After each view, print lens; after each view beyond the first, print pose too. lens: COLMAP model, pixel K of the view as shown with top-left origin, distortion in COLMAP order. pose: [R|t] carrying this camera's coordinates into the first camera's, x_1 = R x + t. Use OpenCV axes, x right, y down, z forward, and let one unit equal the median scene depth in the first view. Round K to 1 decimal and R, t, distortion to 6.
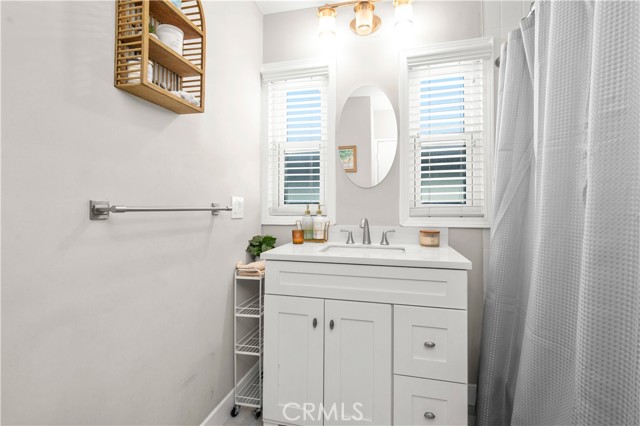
lens RADIAL K [[286.3, 0, 321.9], [0, 286.3, 210.5], [0, 0, 1]] dist [0.000868, 0.000068]
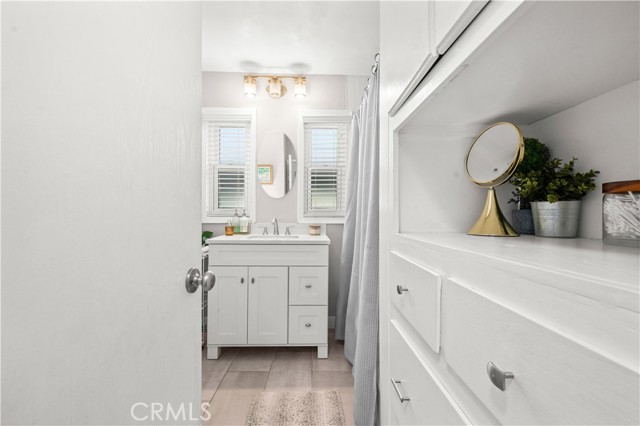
lens RADIAL K [[277.4, 0, 323.6], [0, 277.4, 213.9], [0, 0, 1]] dist [0.001832, 0.000042]
pose [[0.959765, 0.002877, 0.280790, -0.019026], [-0.000327, 0.999958, -0.009126, 0.017516], [-0.280804, 0.008667, 0.959726, -0.515768]]
